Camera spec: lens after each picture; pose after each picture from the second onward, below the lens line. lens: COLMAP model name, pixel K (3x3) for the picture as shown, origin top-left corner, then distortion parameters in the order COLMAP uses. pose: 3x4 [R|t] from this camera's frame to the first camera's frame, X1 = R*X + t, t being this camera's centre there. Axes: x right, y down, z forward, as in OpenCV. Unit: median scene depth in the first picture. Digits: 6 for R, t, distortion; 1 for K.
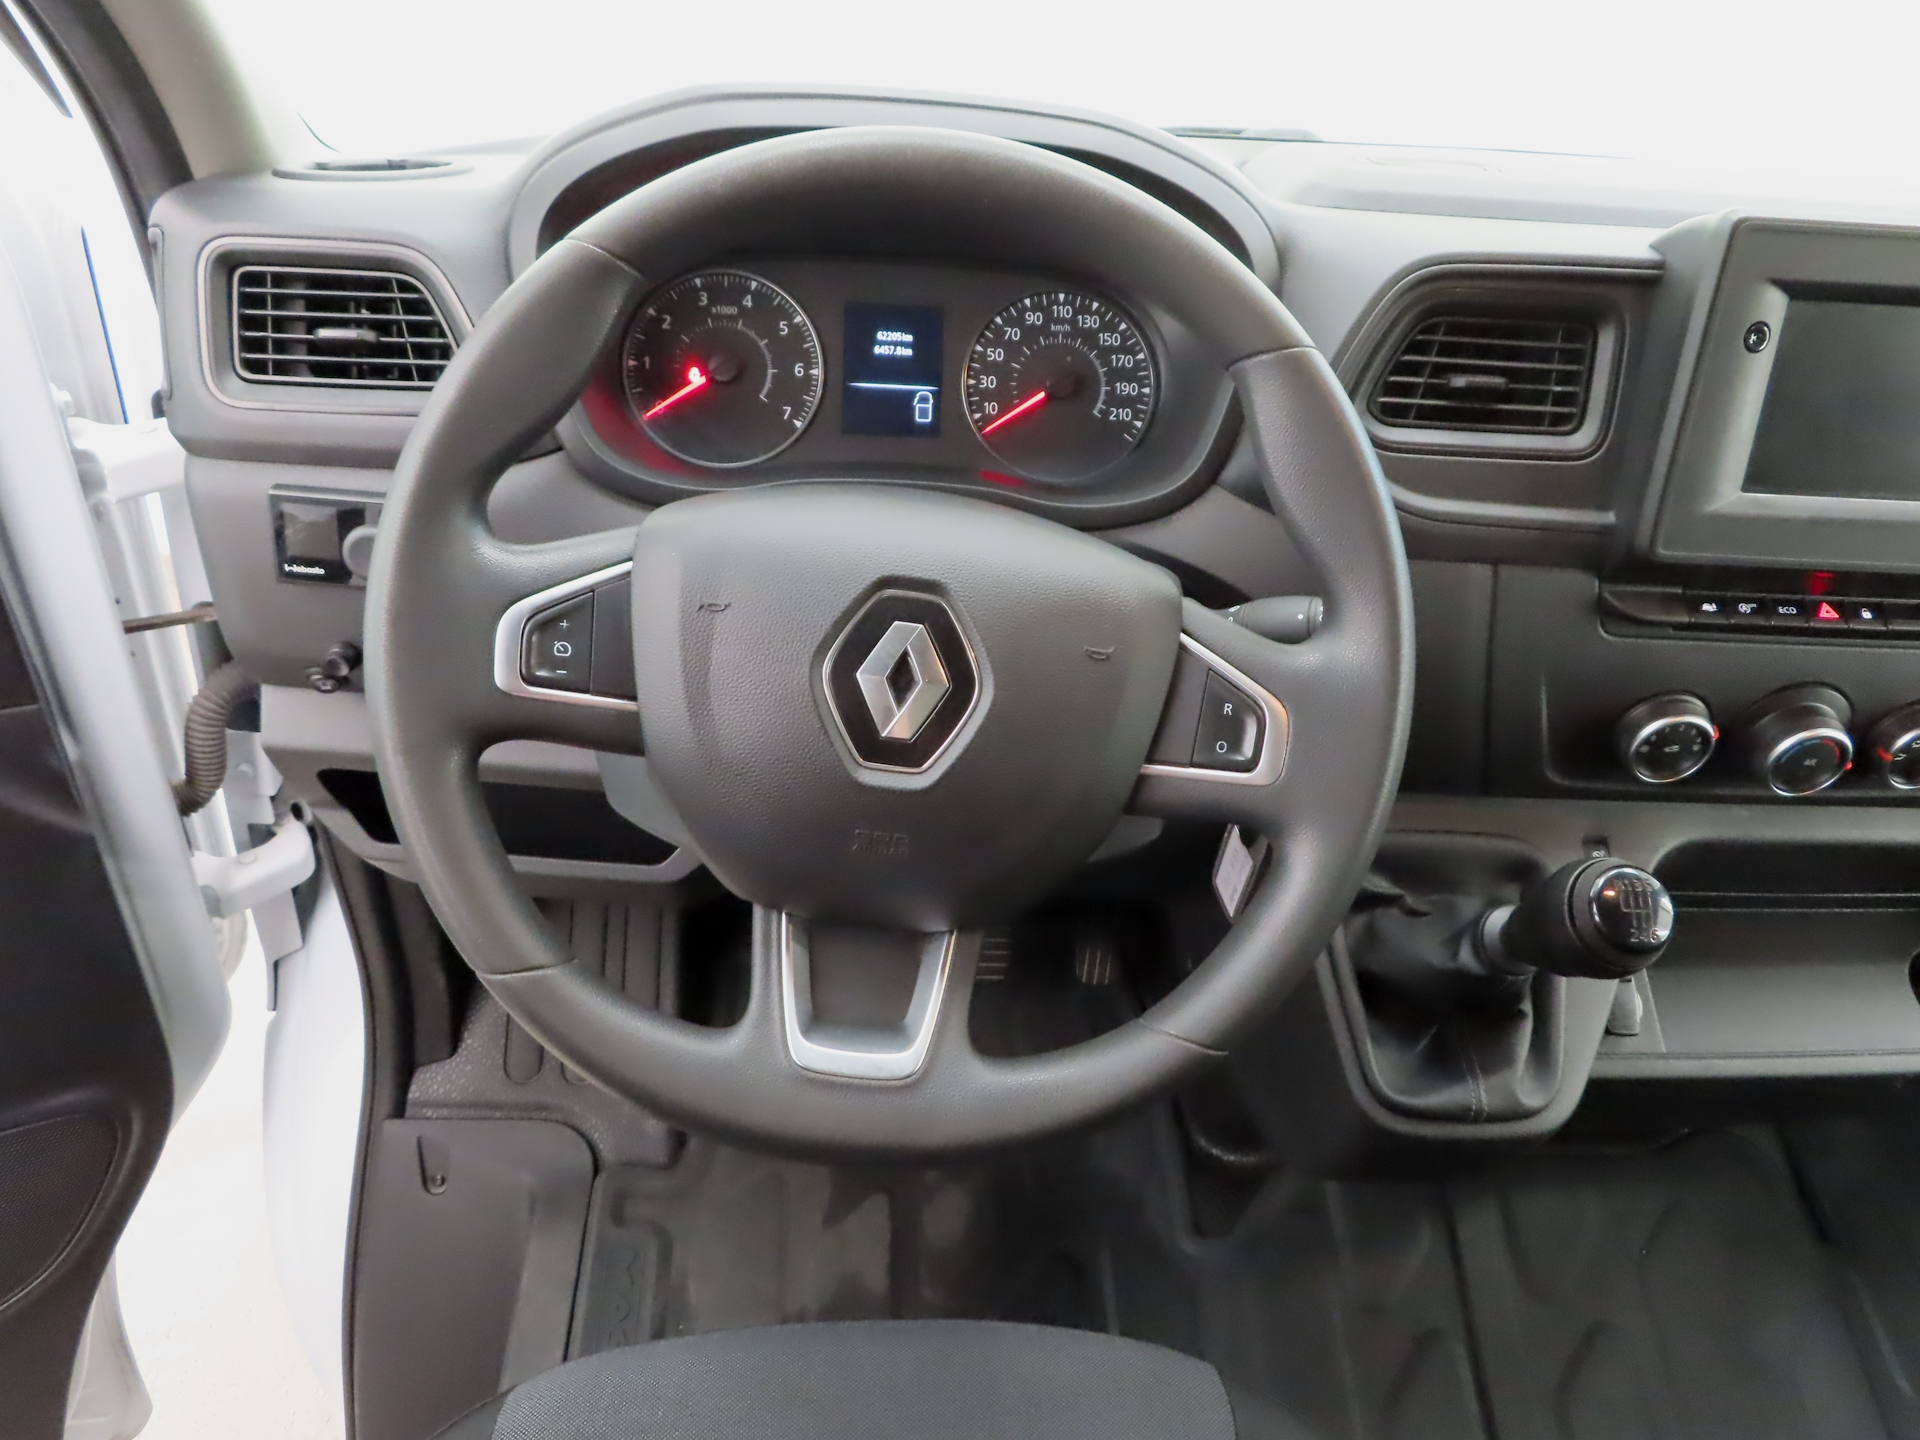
lens RADIAL K [[1423.3, 0, 960.0], [0, 1423.3, 720.0], [0, 0, 1]] dist [-0.014399, -0.001307]
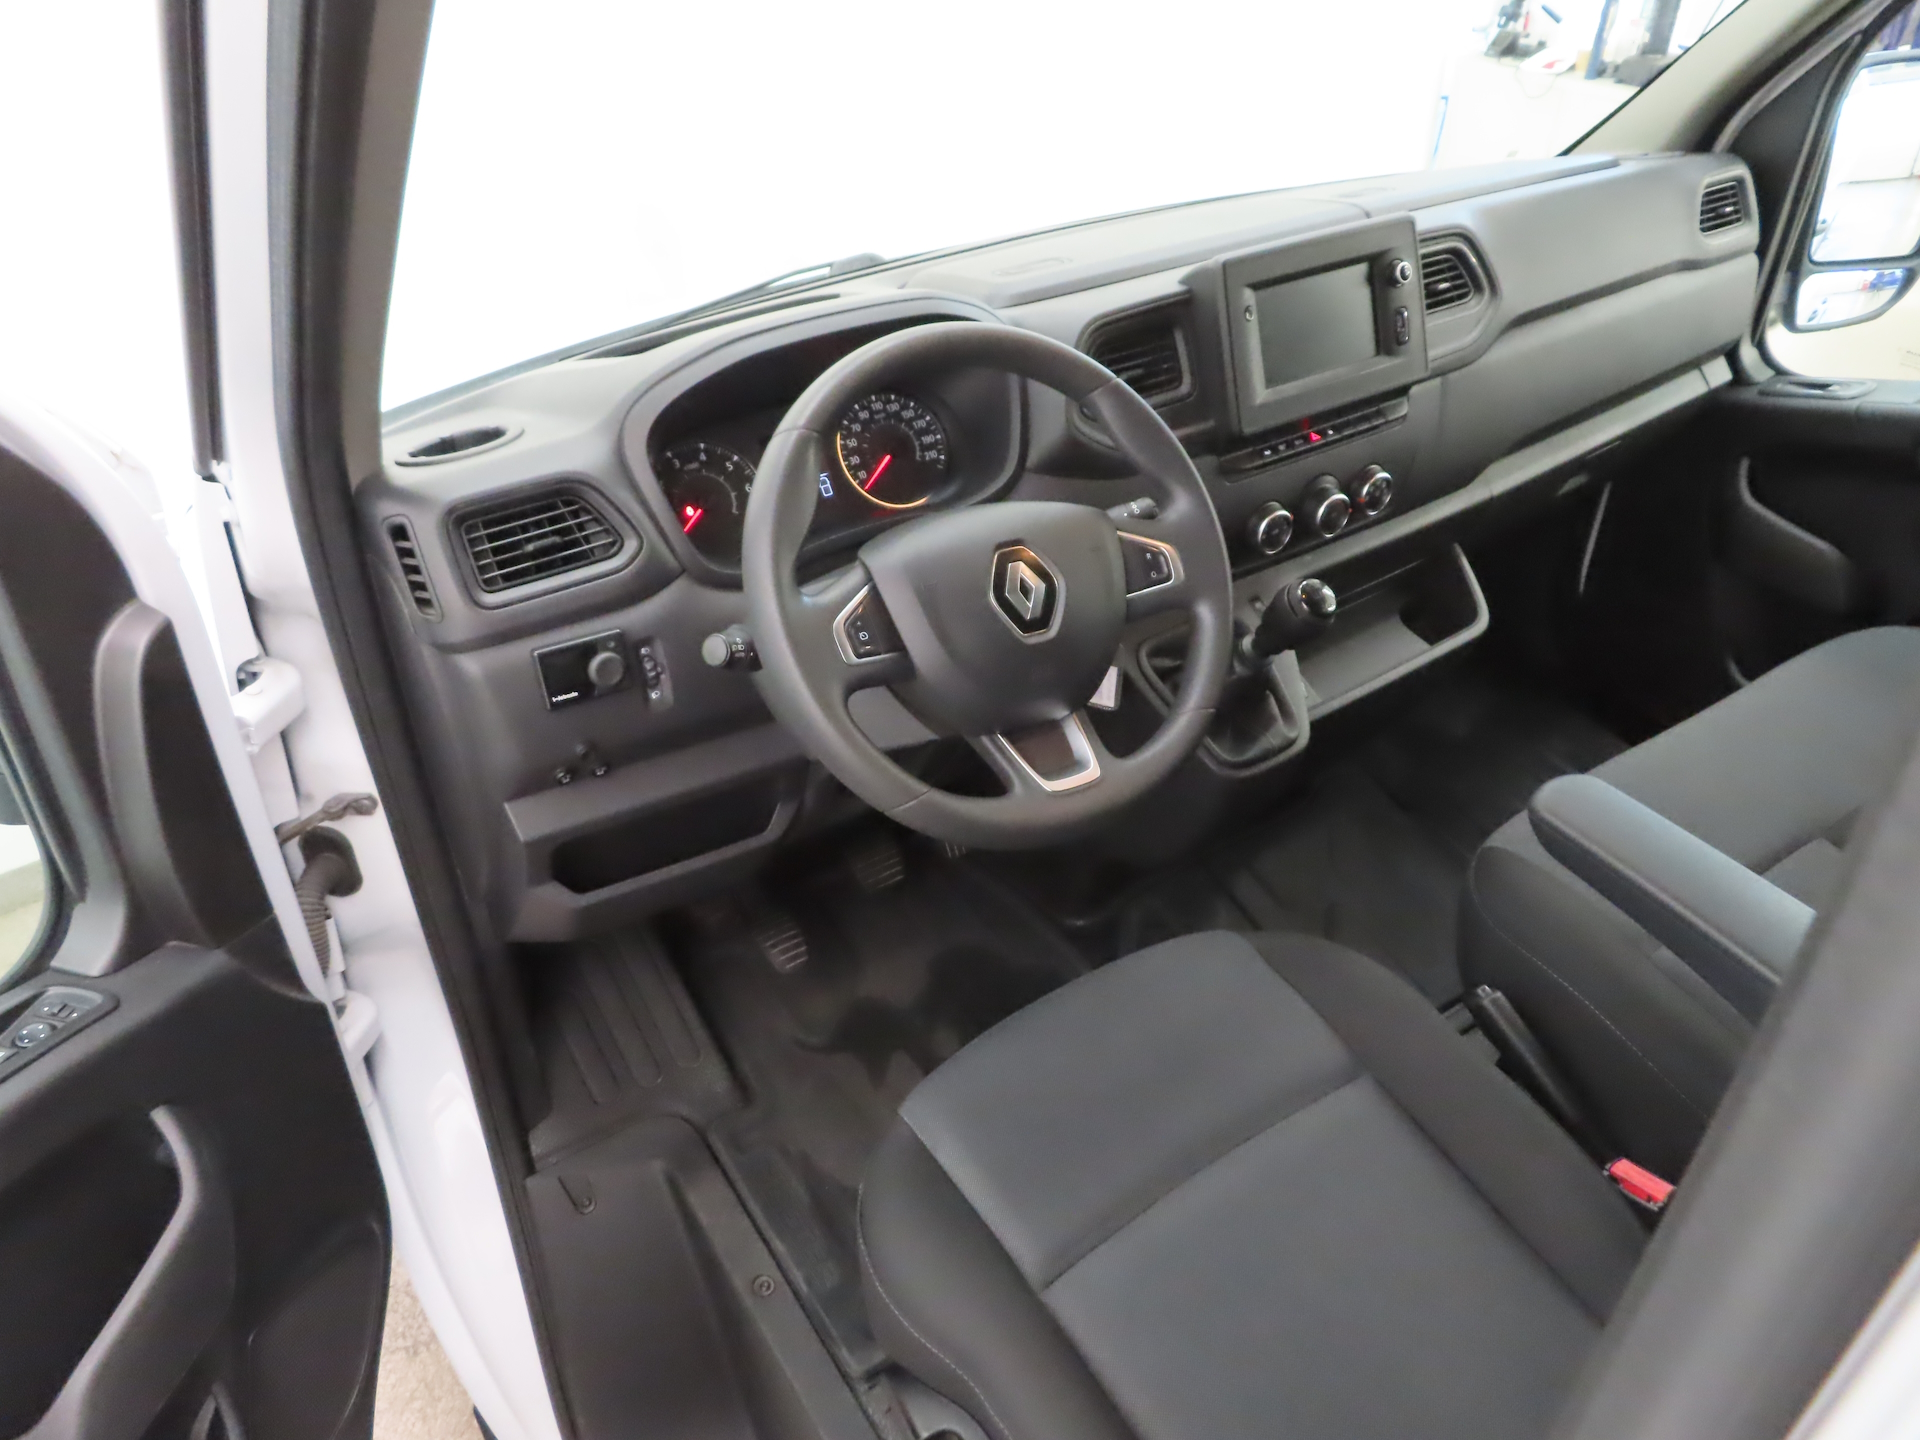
lens RADIAL K [[1508.8, 0, 960.0], [0, 1508.8, 720.0], [0, 0, 1]] dist [0.002298, 0.000058]
pose [[0.840748, -0.363260, 0.401478, -0.734490], [0.384198, 0.922752, 0.030351, 0.029631], [-0.381490, 0.128730, 0.915366, -0.620367]]
